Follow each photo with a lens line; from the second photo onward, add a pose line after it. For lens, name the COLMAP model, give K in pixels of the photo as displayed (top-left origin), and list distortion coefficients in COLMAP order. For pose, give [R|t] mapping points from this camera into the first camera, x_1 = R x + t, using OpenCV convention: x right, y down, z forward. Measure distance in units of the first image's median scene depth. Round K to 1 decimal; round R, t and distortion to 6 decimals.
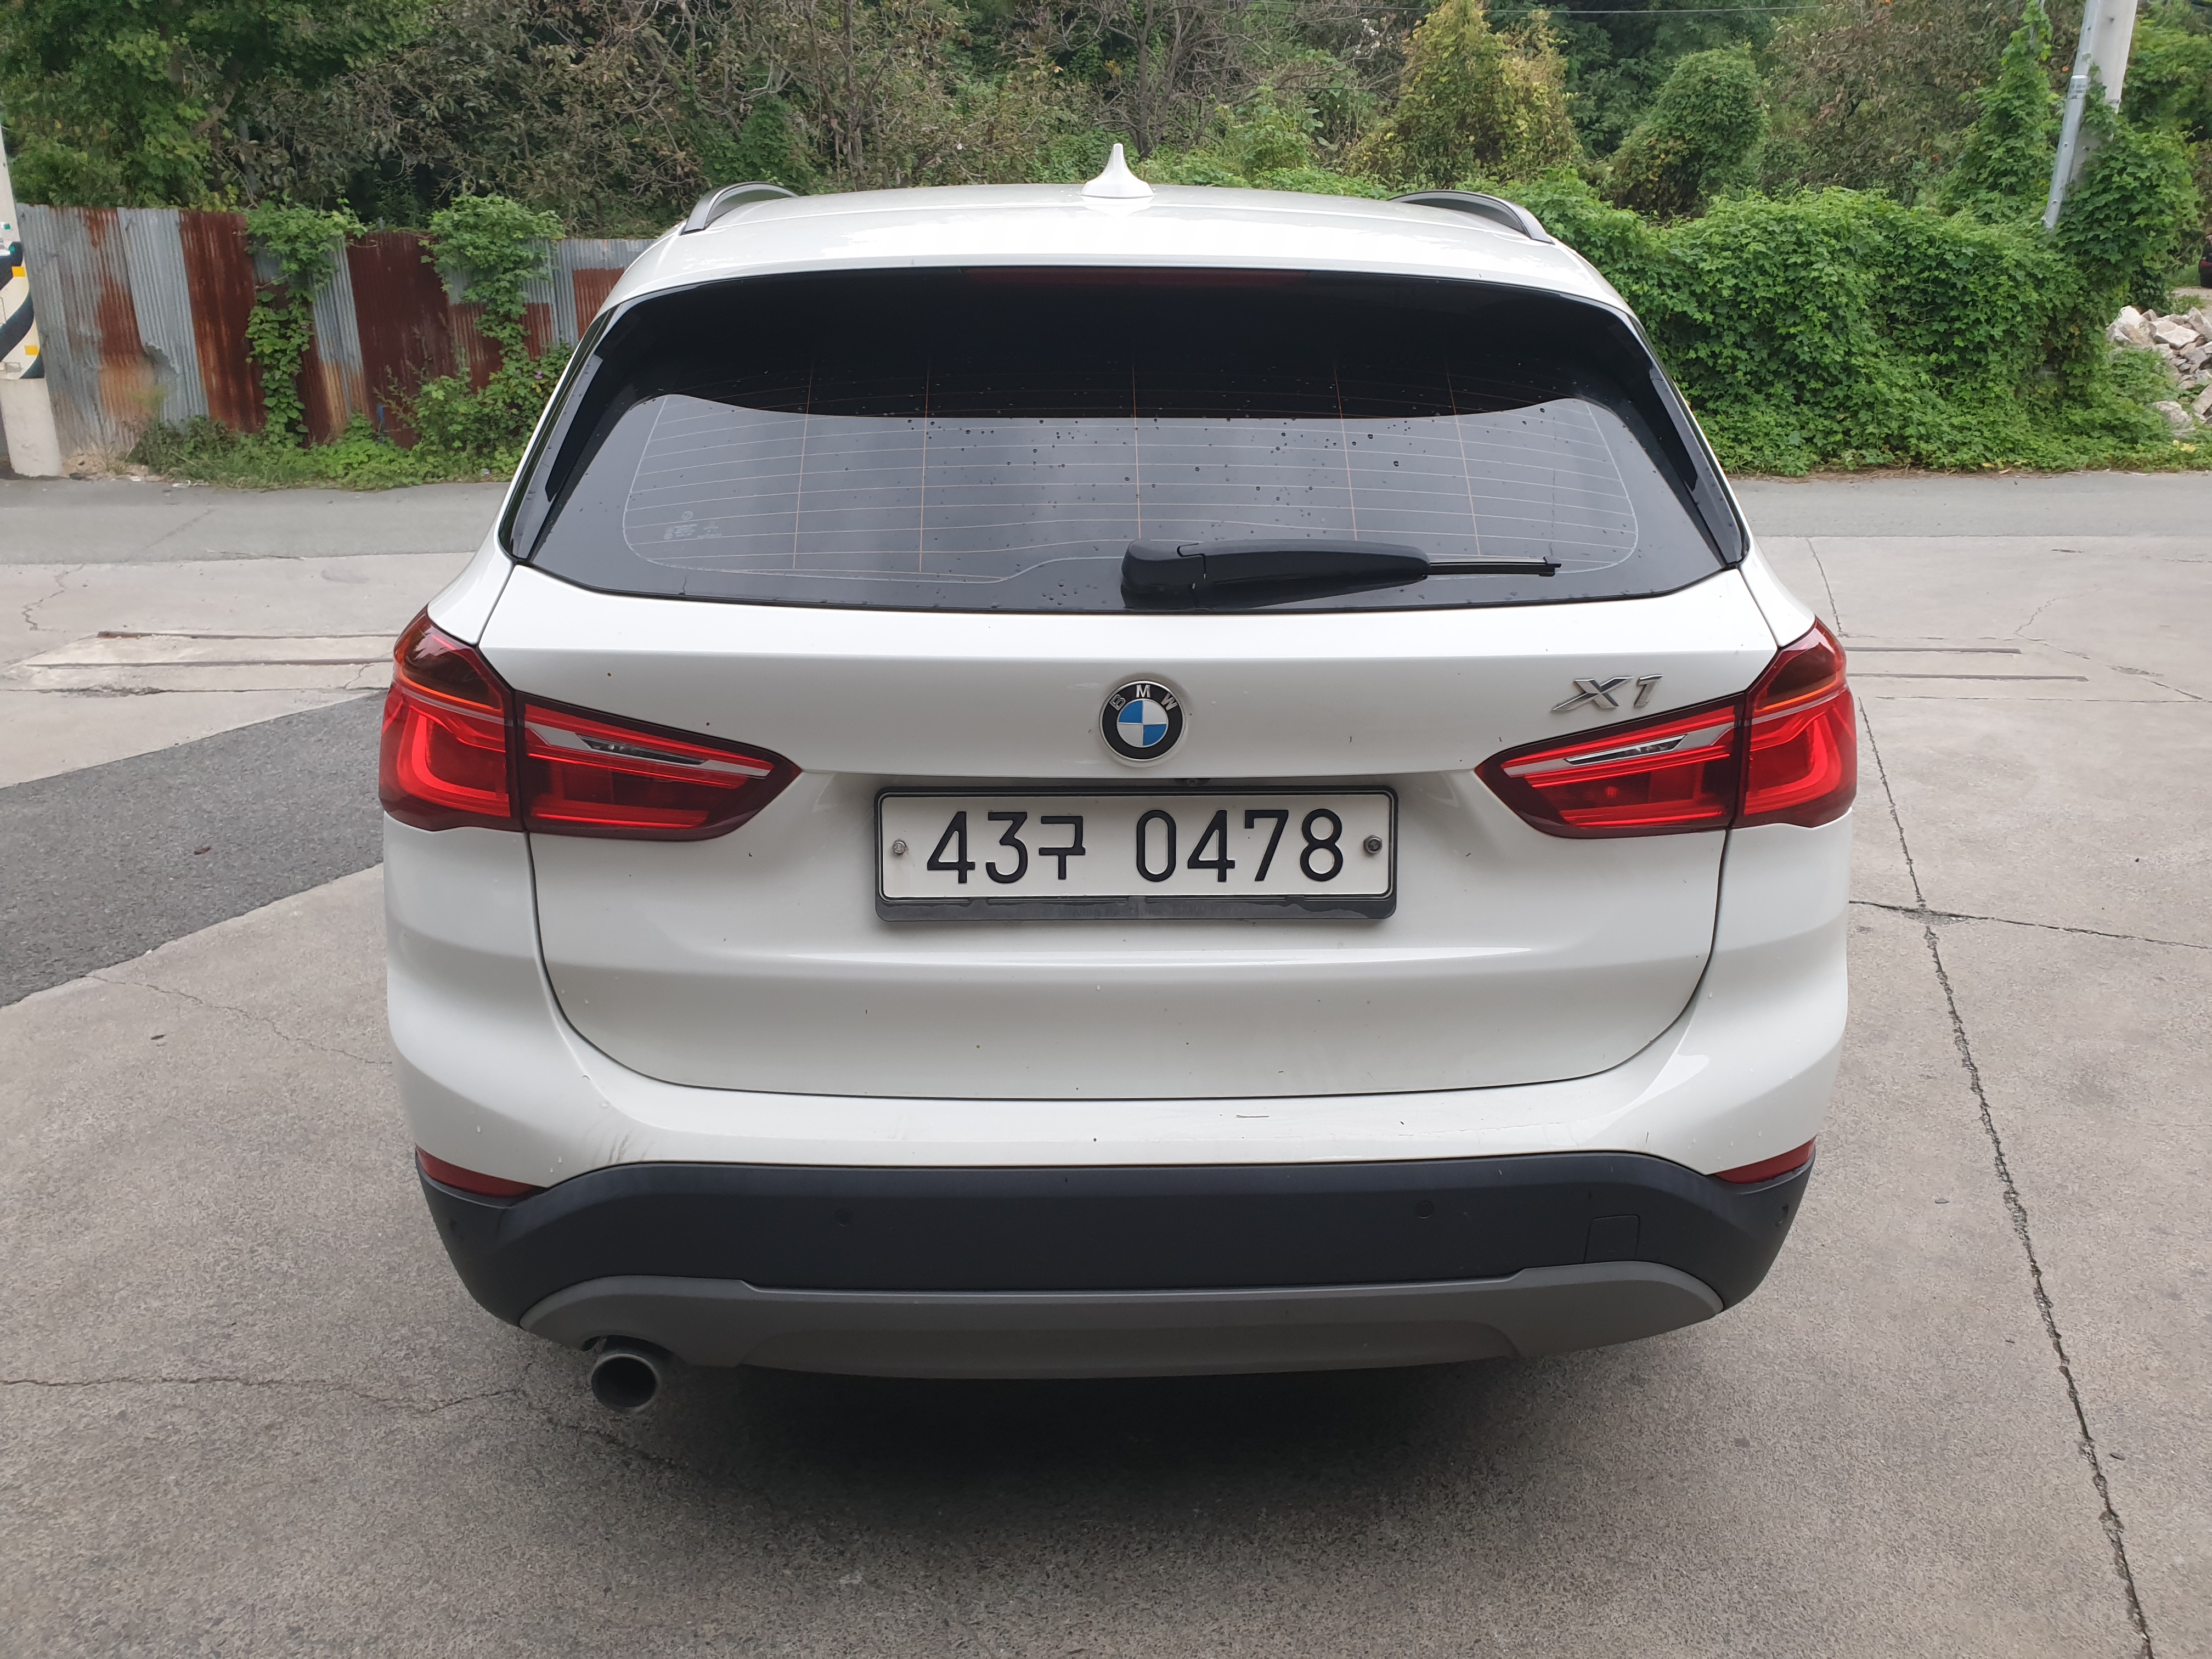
lens RADIAL K [[1762.7, 0, 1124.0], [0, 1762.7, 834.8], [0, 0, 1]] dist [0.021899, 0.001148]
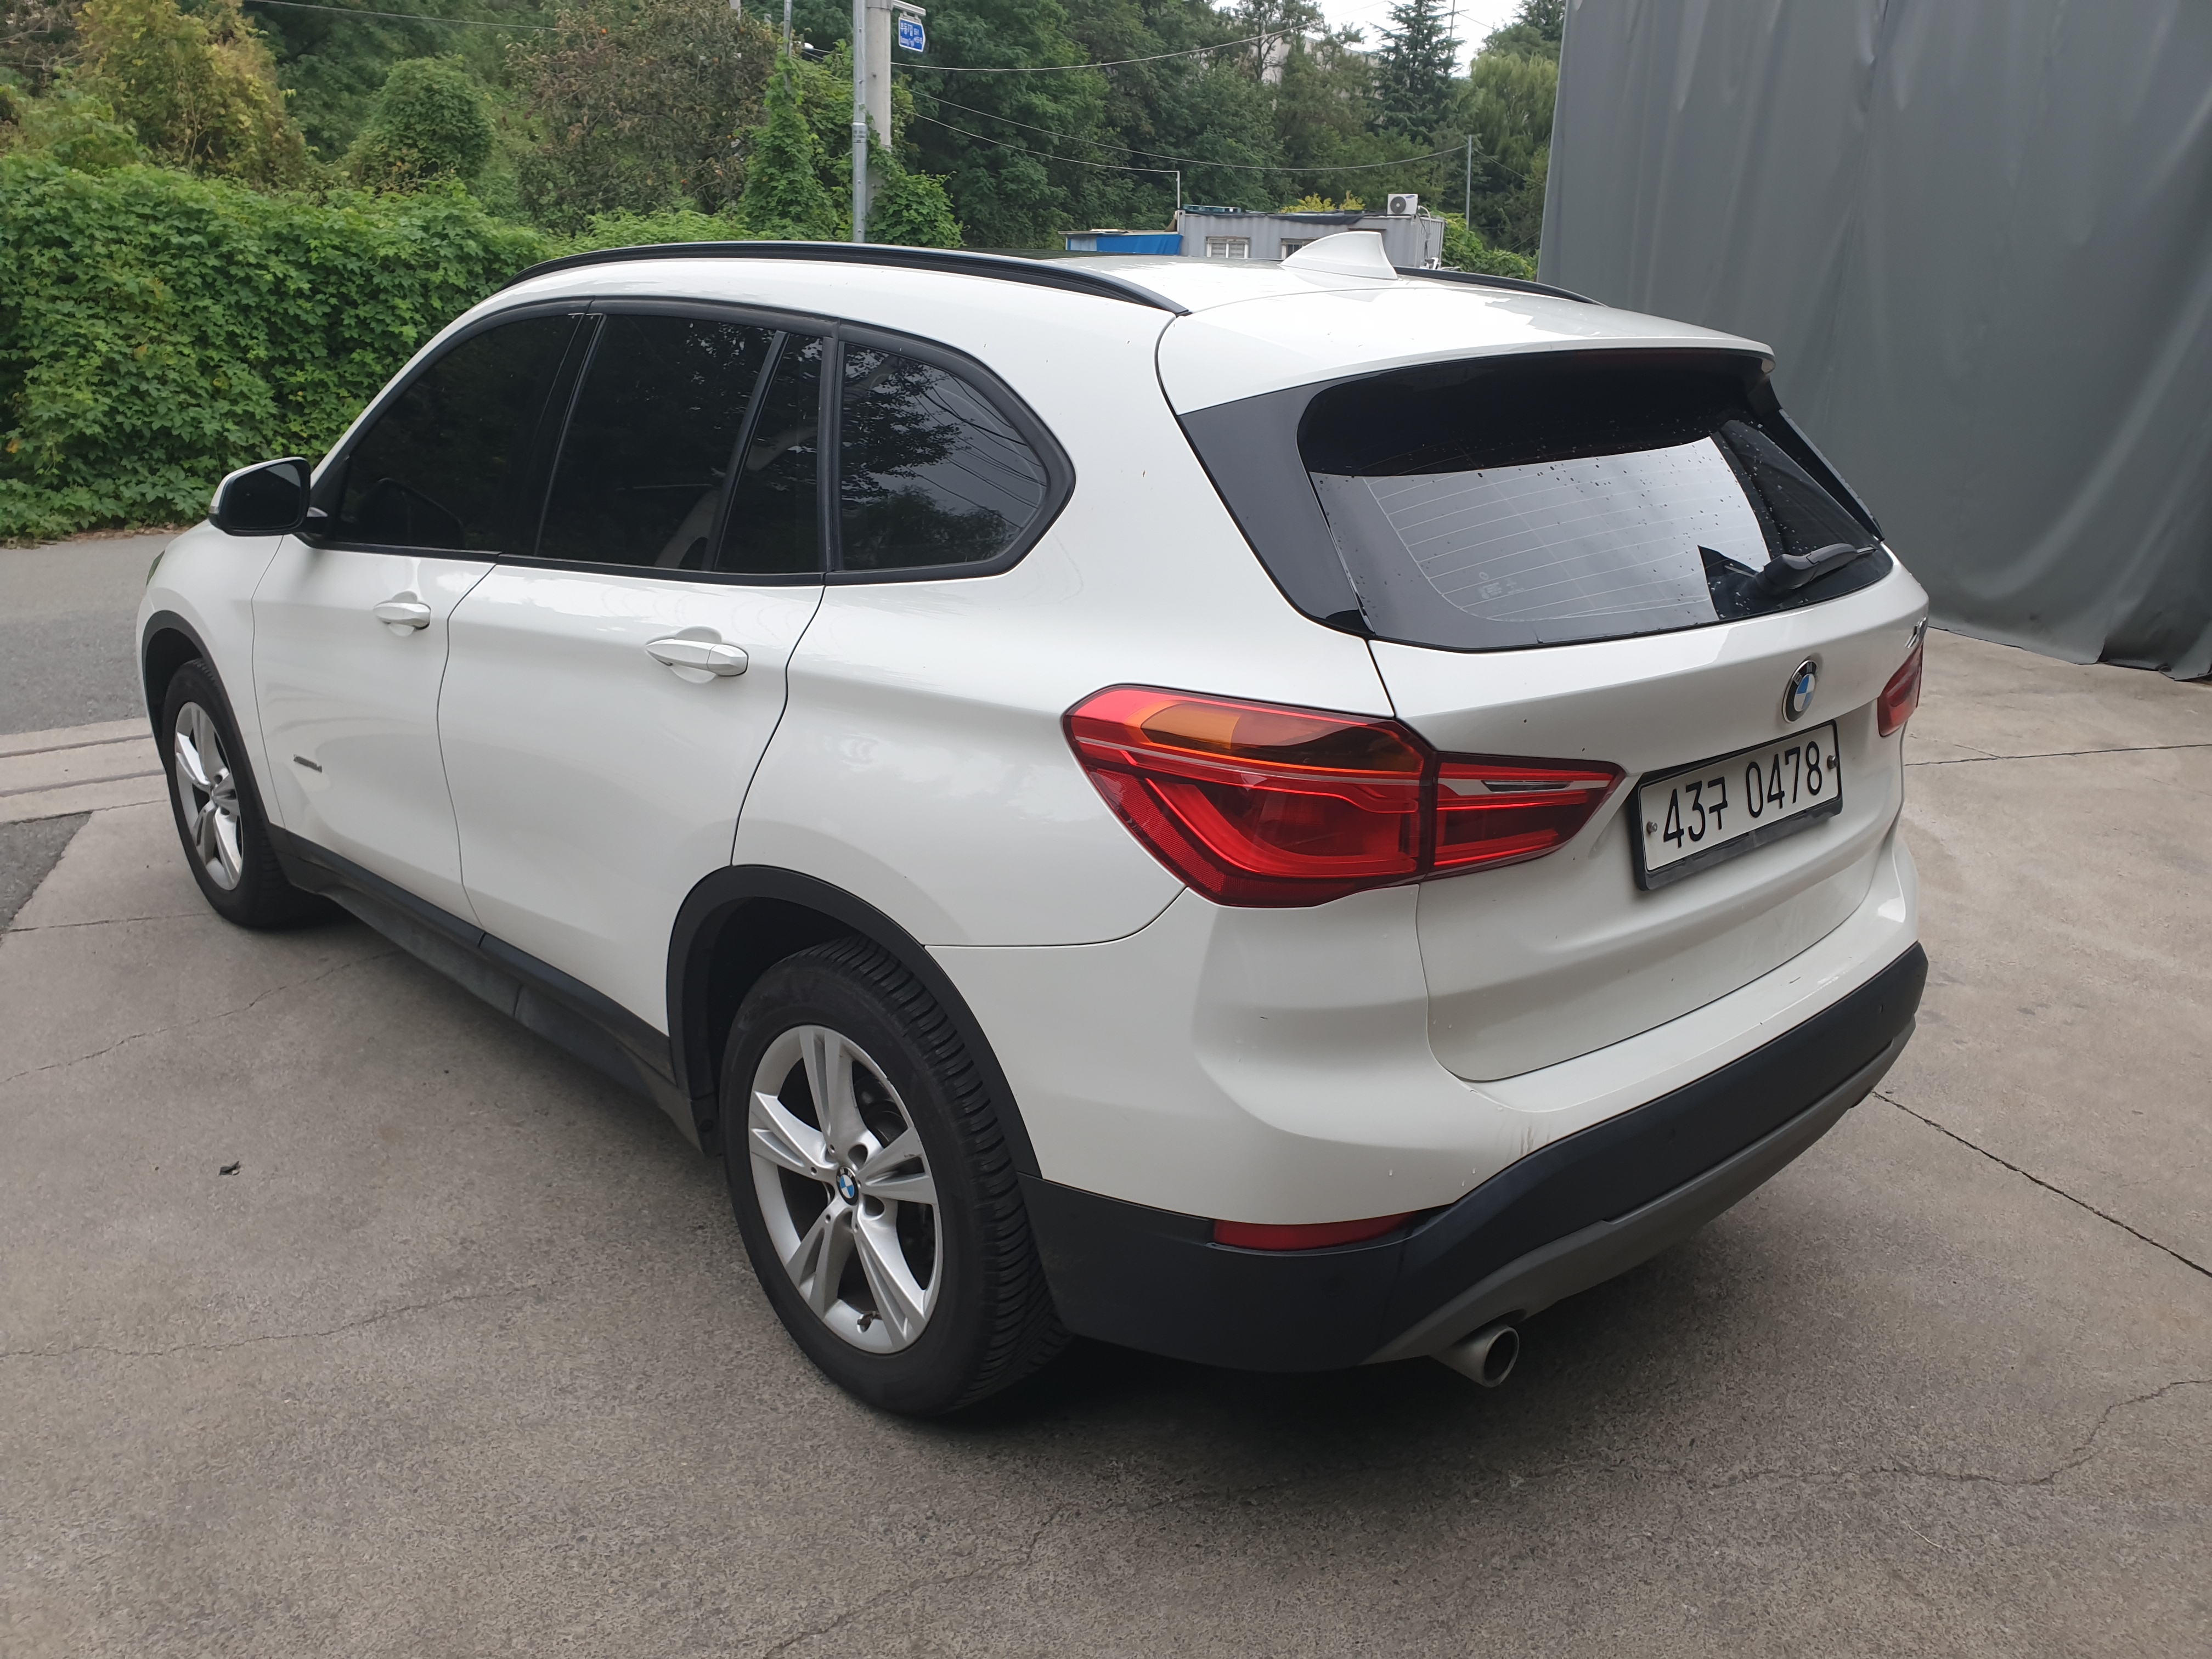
lens RADIAL K [[1762.7, 0, 1124.0], [0, 1762.7, 834.8], [0, 0, 1]] dist [0.021899, 0.001148]
pose [[0.749021, -0.192504, 0.633964, -0.171959], [0.194075, 0.978636, 0.067867, -0.020706], [-0.633485, 0.072203, 0.770379, 0.043556]]
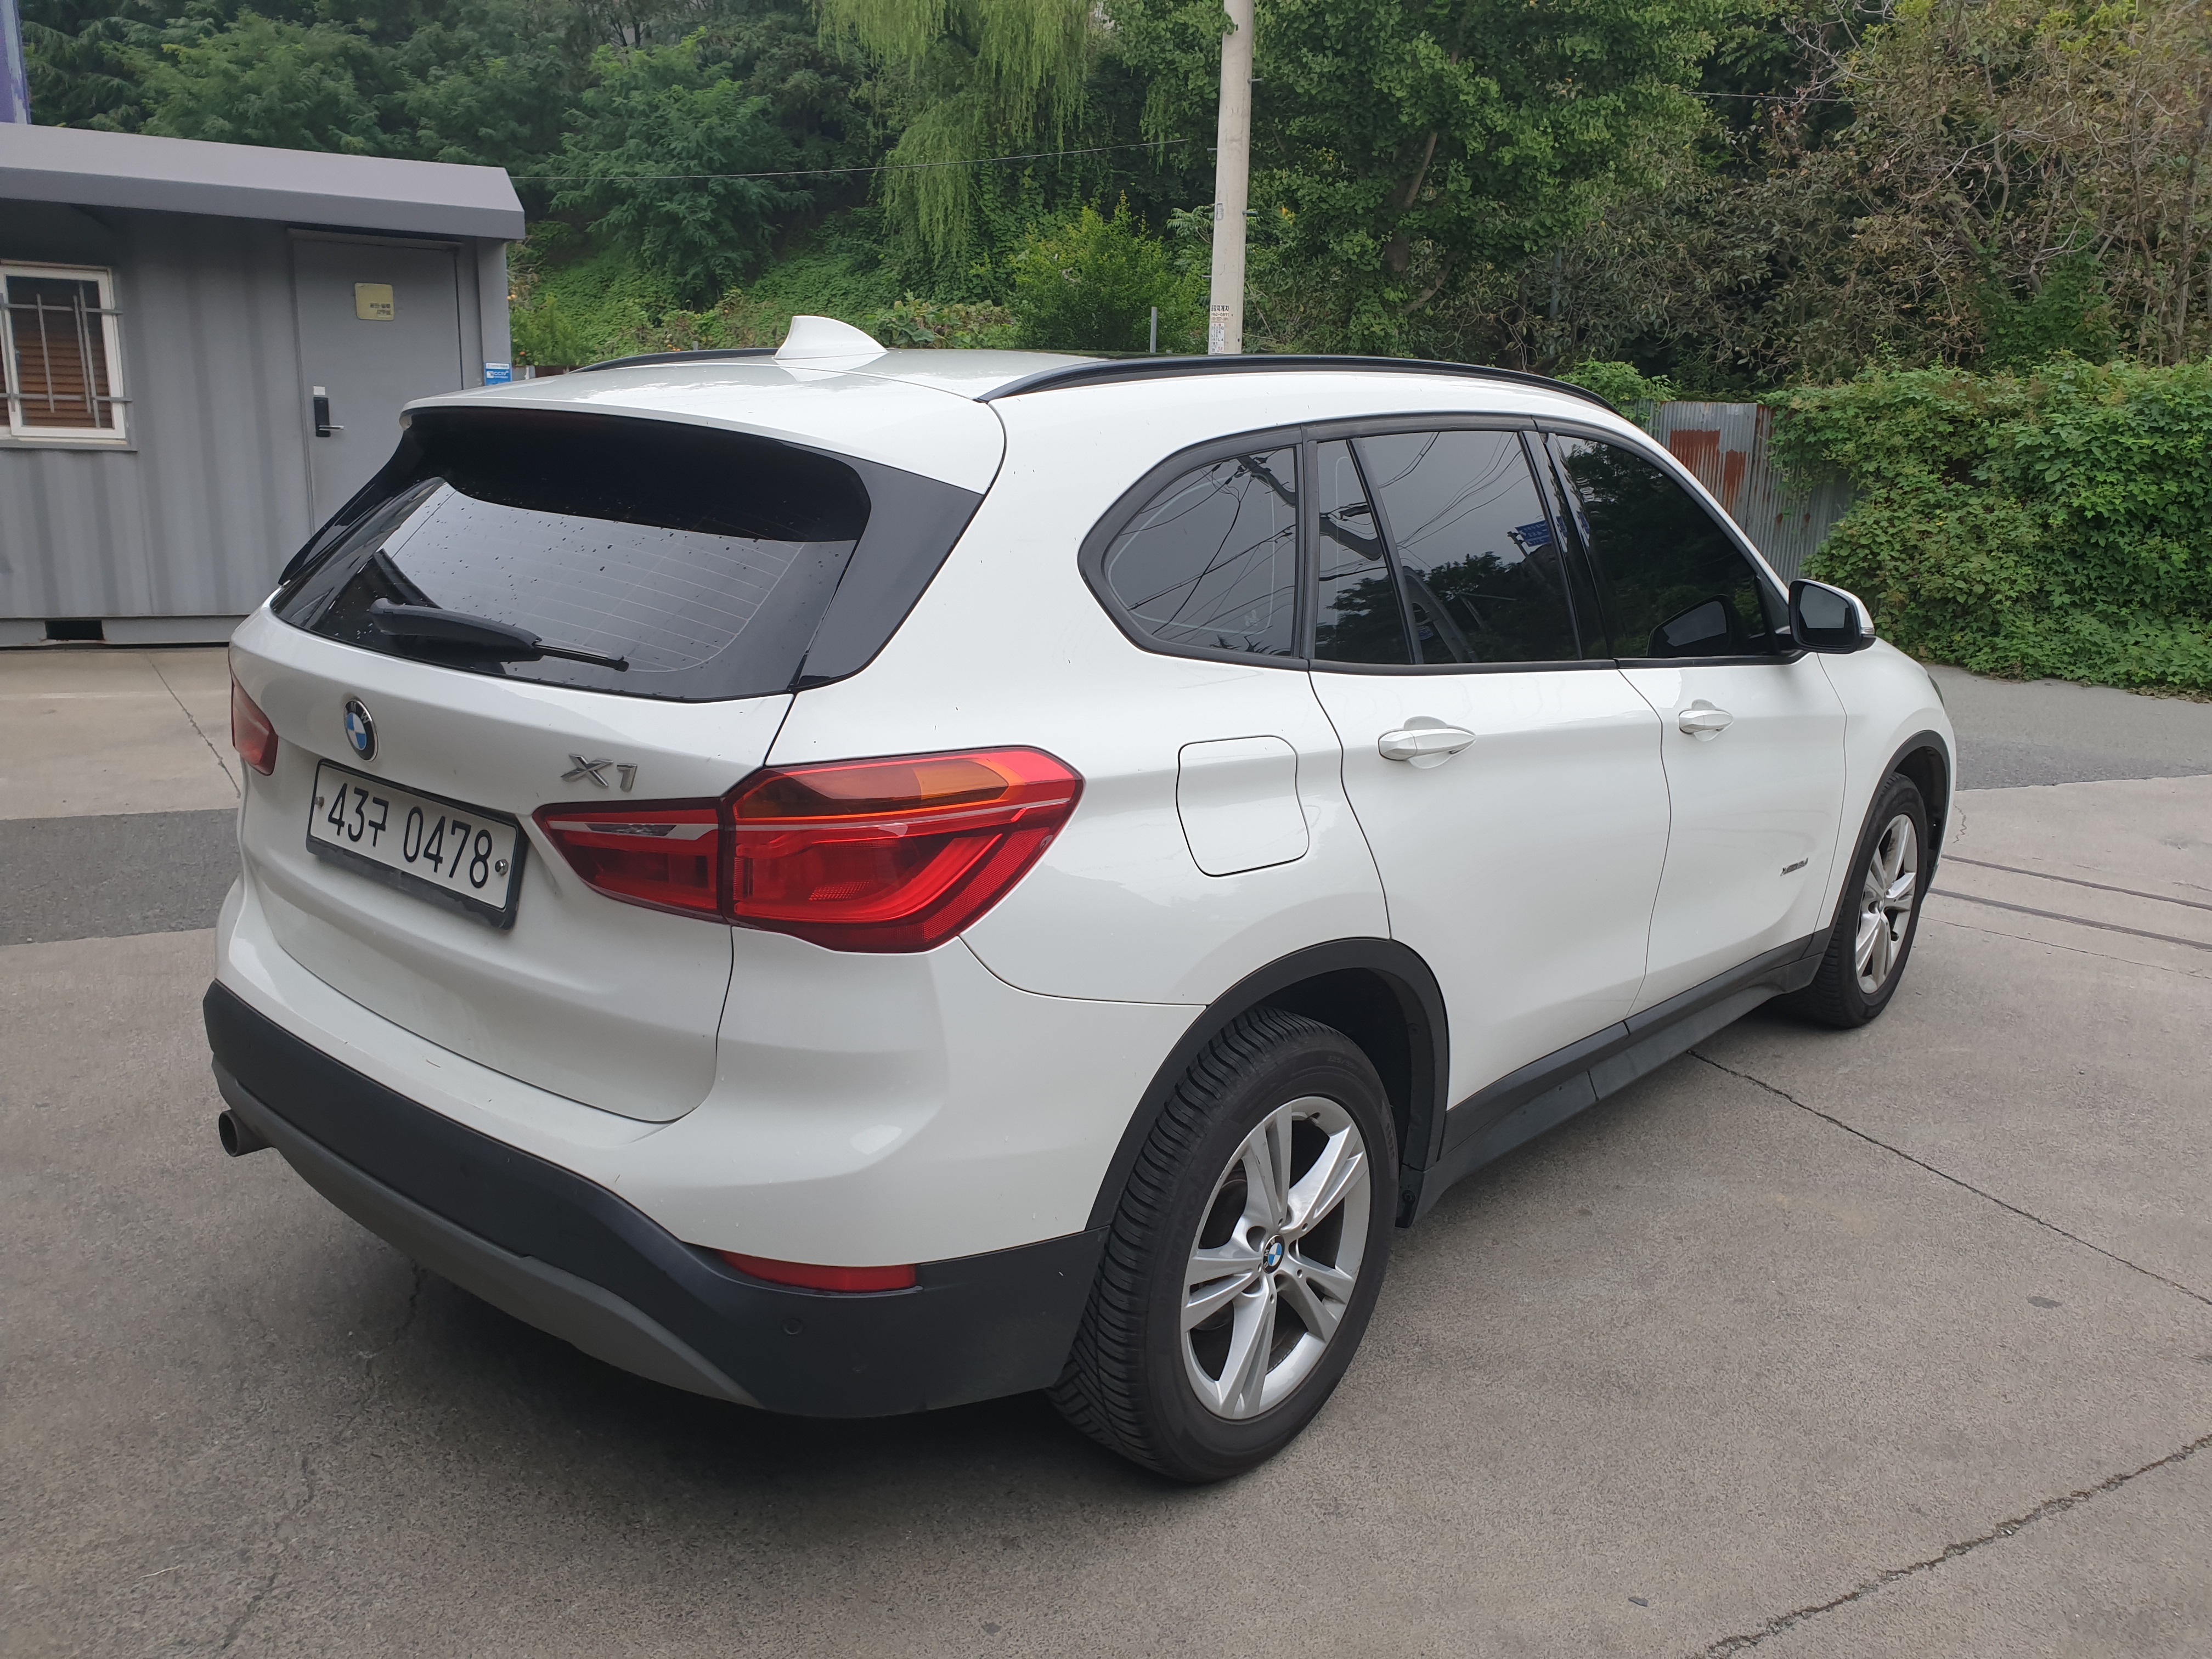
lens RADIAL K [[1777.4, 0, 1141.6], [0, 1777.4, 819.4], [0, 0, 1]] dist [0.034992, -0.008788]
pose [[0.732944, 0.174021, -0.657655, 0.191034], [-0.236197, 0.971686, -0.006122, -0.018492], [0.637968, 0.159823, 0.753295, 0.050612]]
